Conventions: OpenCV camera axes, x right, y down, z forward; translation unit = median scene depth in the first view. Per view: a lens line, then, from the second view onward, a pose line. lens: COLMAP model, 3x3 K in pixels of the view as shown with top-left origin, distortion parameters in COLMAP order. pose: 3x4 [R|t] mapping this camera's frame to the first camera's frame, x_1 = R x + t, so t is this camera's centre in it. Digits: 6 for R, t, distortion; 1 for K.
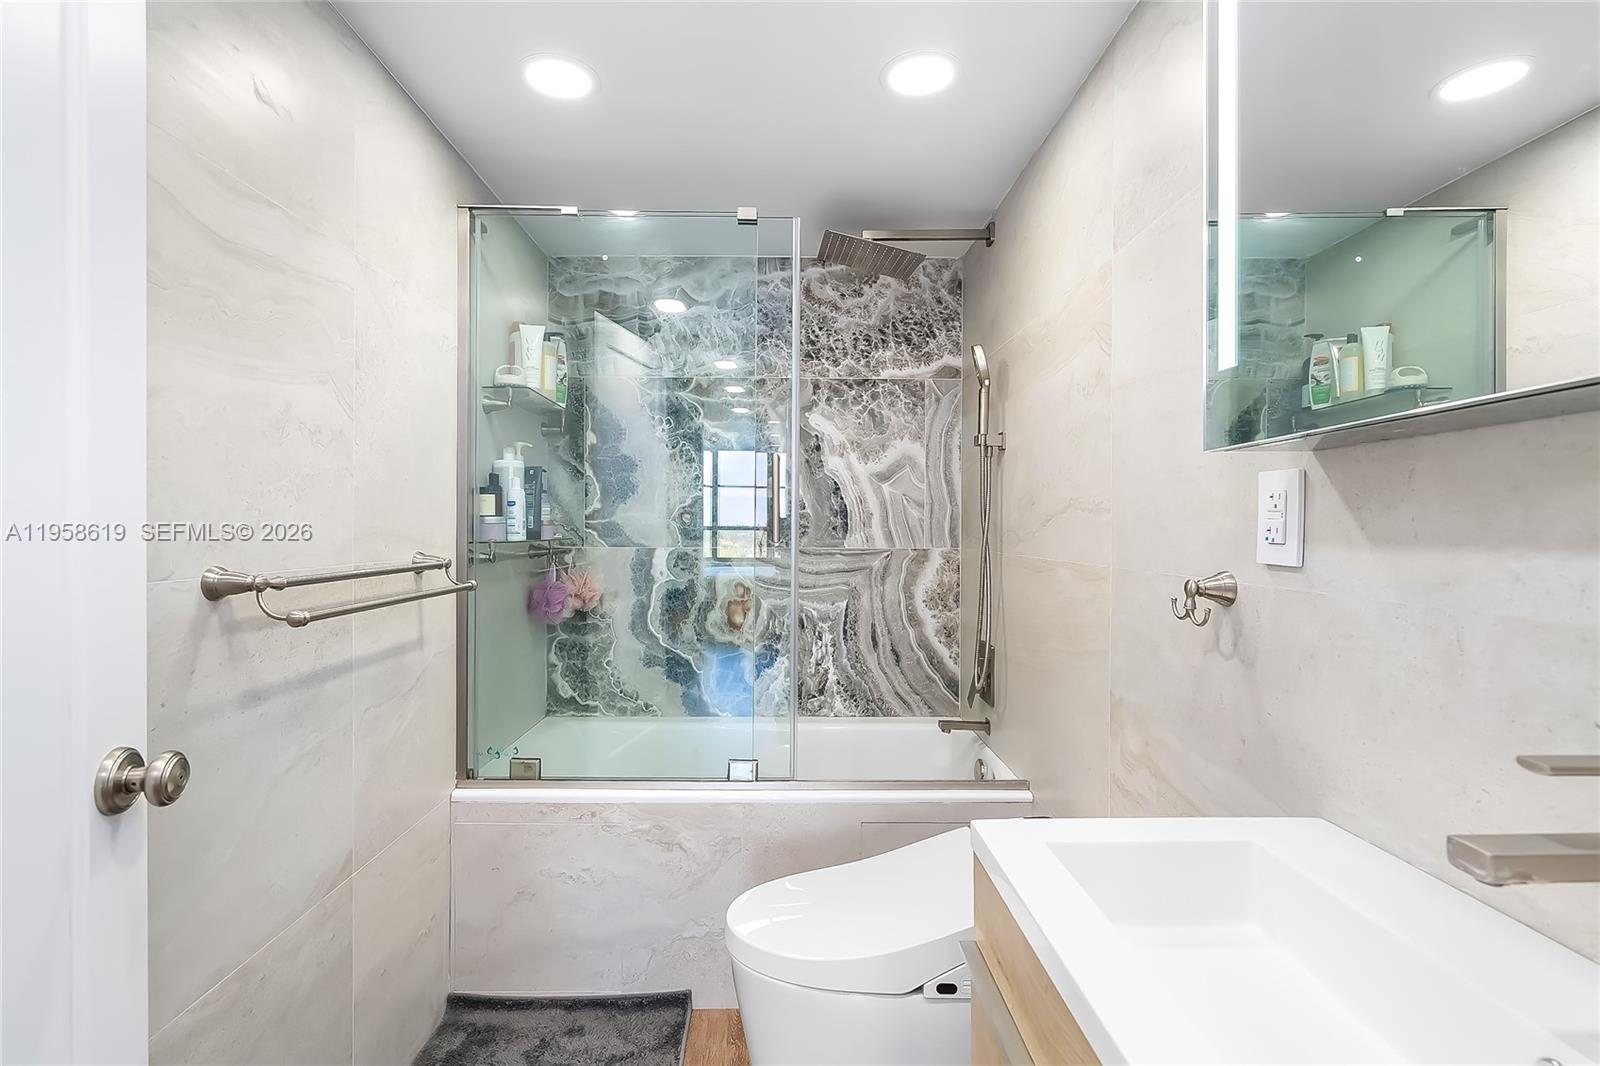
lens RADIAL K [[744.7, 0, 827.6], [0, 744.7, 525.5], [0, 0, 1]] dist [-0.009180, 0.003206]
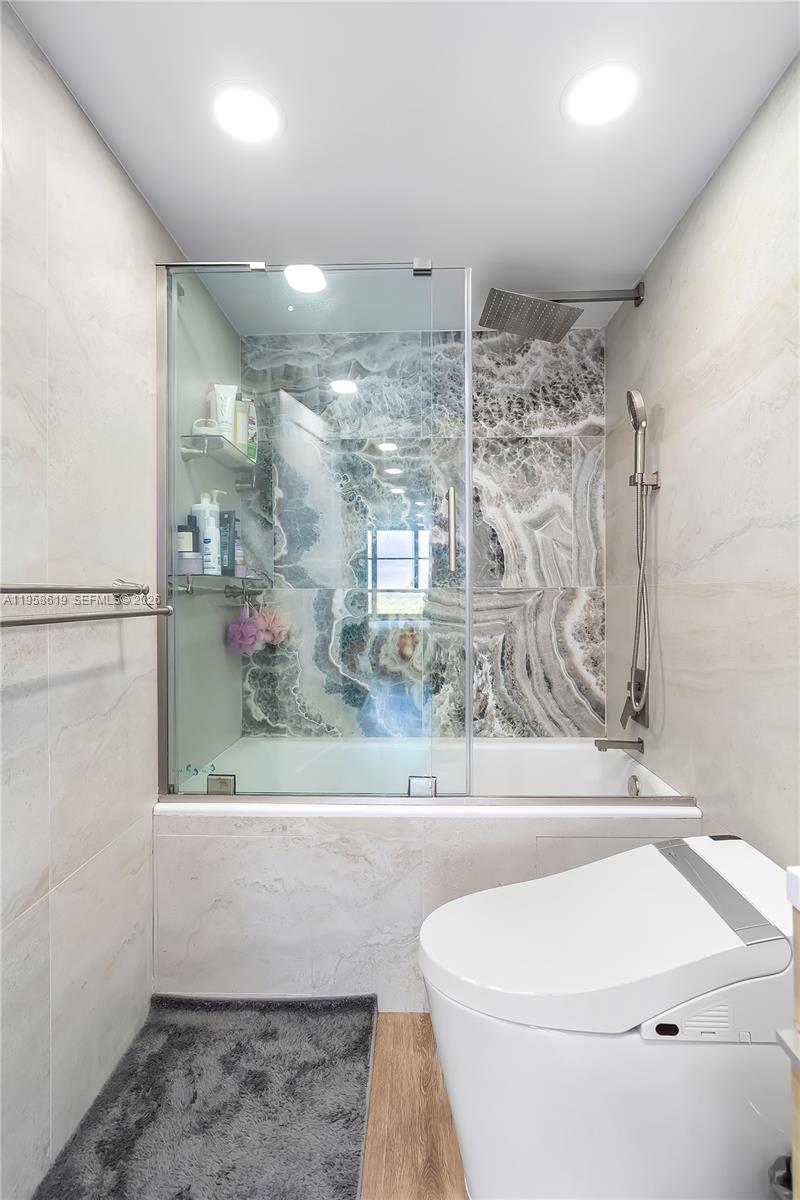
lens RADIAL K [[558.5, 0, 431.8], [0, 558.5, 595.4], [0, 0, 1]] dist [-0.009180, 0.003206]
pose [[0.999173, -0.009205, -0.039610, -0.049948], [0.009175, 0.999957, -0.000957, 0.042230], [0.039617, 0.000592, 0.999215, 0.151441]]
